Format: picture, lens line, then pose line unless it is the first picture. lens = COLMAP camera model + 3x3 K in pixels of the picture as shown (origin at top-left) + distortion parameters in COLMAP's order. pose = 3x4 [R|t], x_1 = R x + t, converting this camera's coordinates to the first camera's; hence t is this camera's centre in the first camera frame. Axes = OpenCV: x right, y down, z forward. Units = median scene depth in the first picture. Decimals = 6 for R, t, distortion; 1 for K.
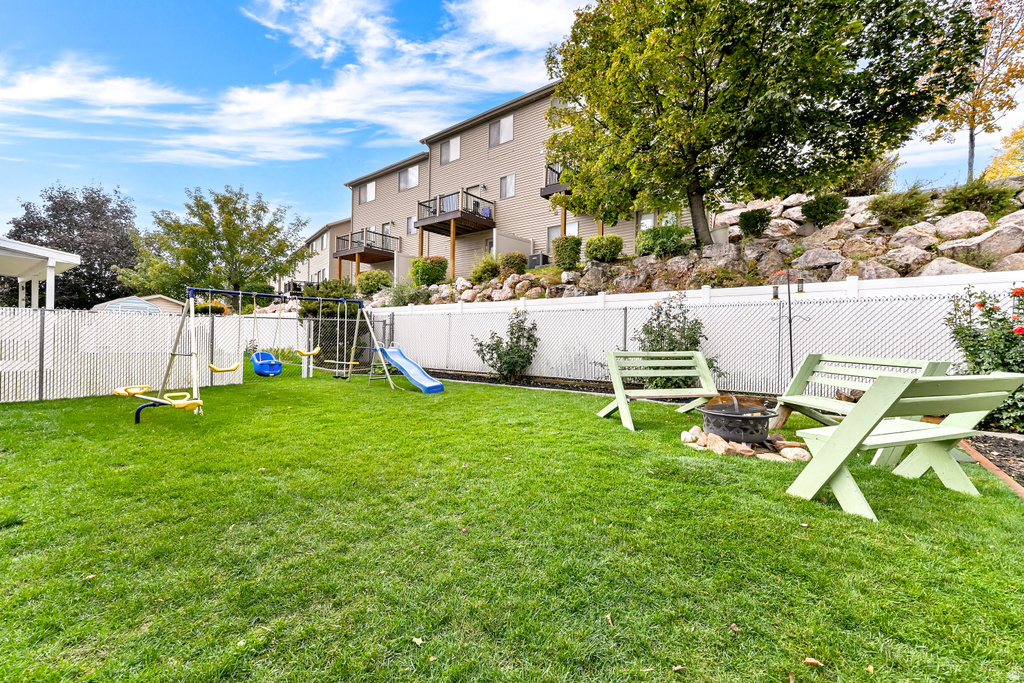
lens RADIAL K [[411.1, 0, 512.0], [0, 411.1, 341.5], [0, 0, 1]] dist [0.000943, 0.000191]
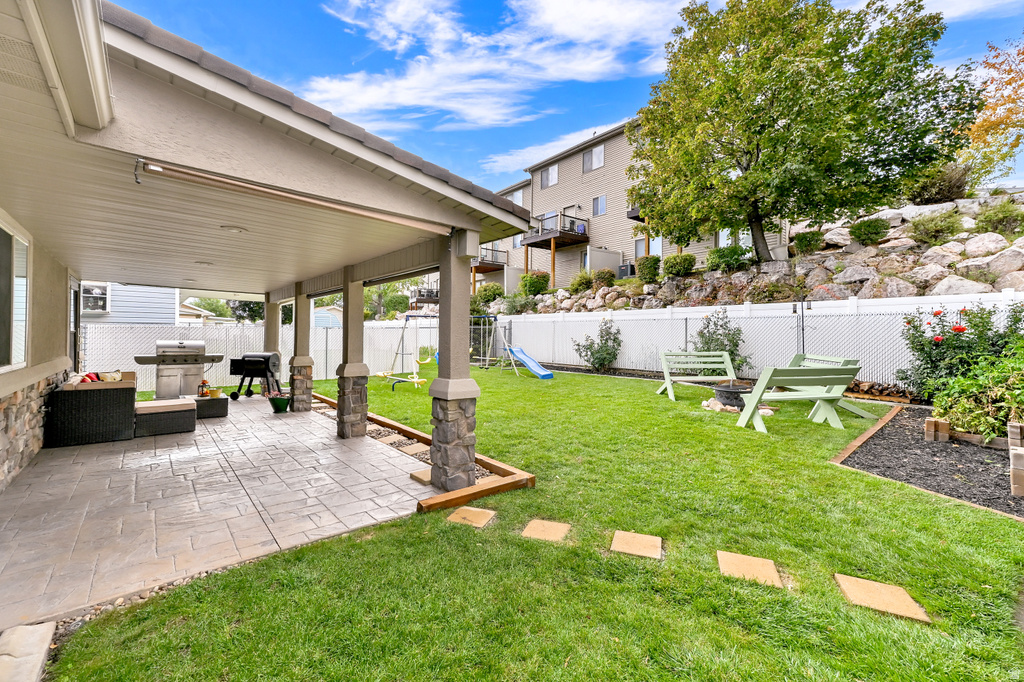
lens RADIAL K [[411.1, 0, 512.0], [0, 411.1, 341.0], [0, 0, 1]] dist [0.000943, 0.000191]
pose [[0.973711, -0.007104, -0.227675, 0.019184], [0.010123, 0.999876, 0.012098, -0.022939], [0.227561, -0.014085, 0.973662, -0.354913]]
